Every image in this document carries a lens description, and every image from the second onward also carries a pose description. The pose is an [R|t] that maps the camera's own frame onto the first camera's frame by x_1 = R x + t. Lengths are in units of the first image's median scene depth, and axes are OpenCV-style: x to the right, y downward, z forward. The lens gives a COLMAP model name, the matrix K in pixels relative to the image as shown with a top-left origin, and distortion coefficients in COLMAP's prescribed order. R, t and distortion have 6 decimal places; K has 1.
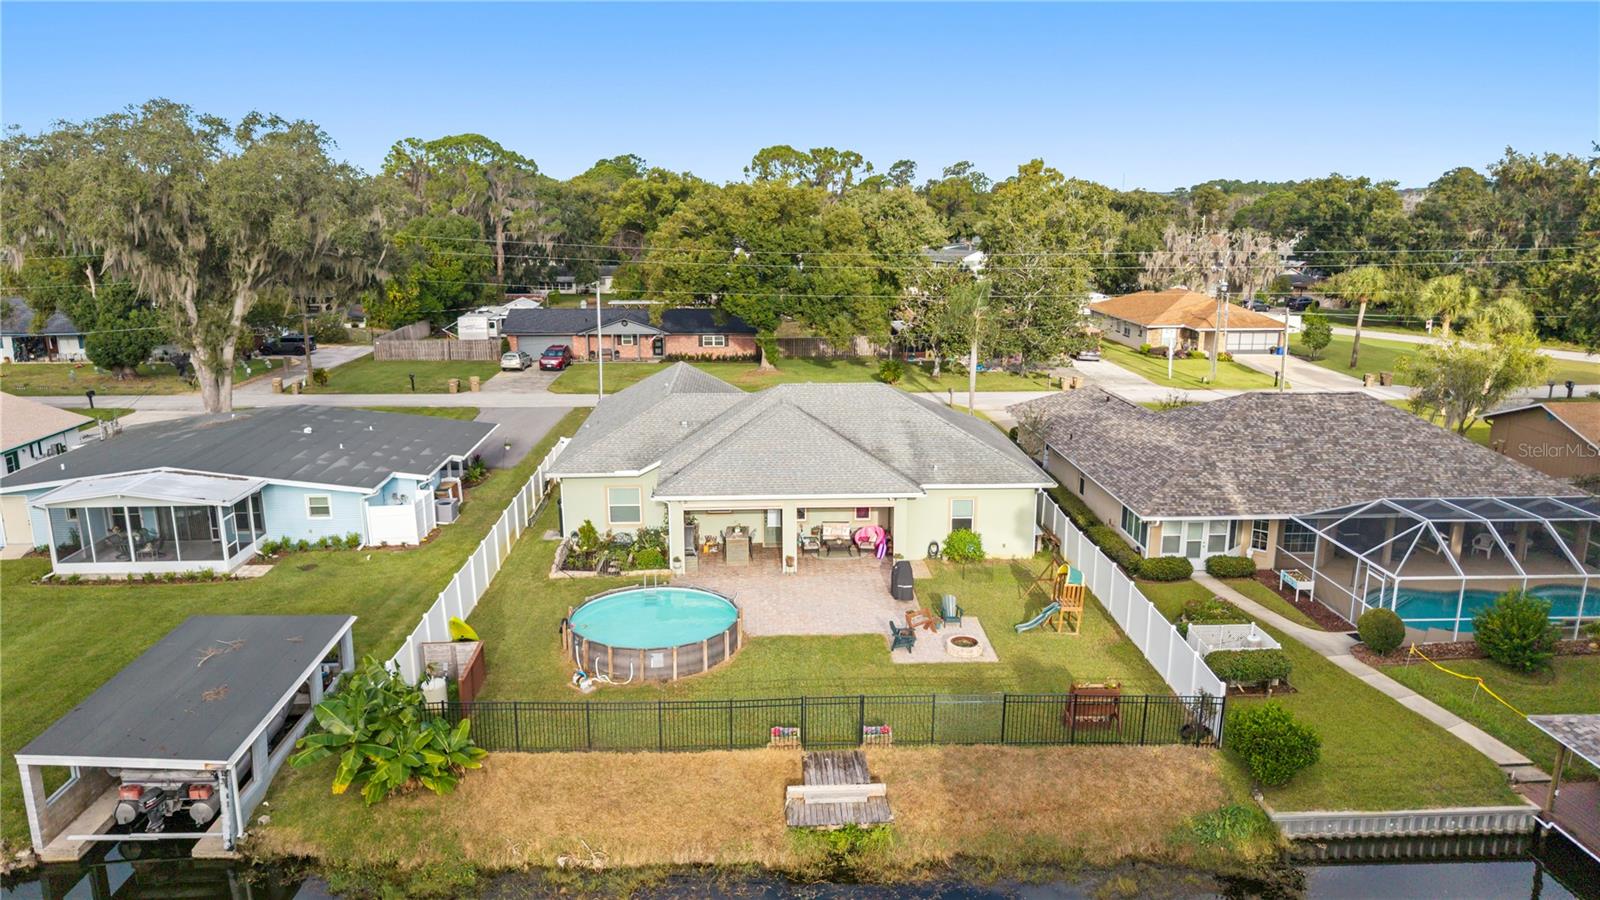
lens RADIAL K [[1132.5, 0, 697.1], [0, 1132.5, 452.4], [0, 0, 1]] dist [0.012675, -0.009246]
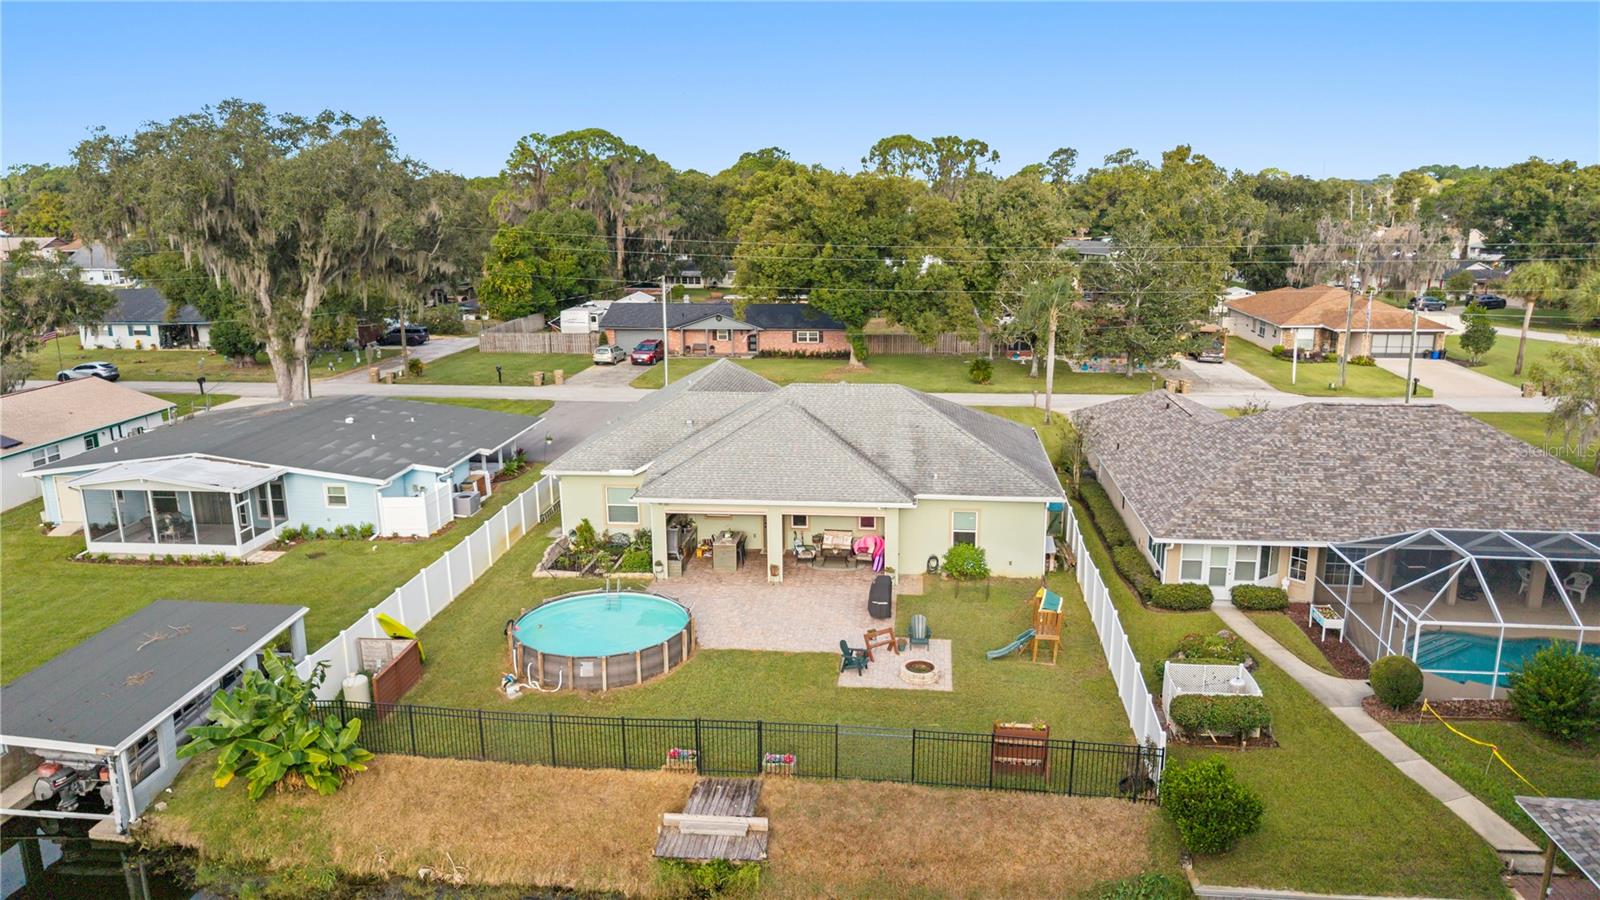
lens RADIAL K [[1132.5, 0, 697.1], [0, 1132.5, 452.4], [0, 0, 1]] dist [0.012675, -0.009246]
pose [[0.987807, 0.026833, -0.153356, 0.153043], [-0.025985, 0.999634, 0.007528, -0.008067], [0.153502, -0.003451, 0.988142, 0.046327]]
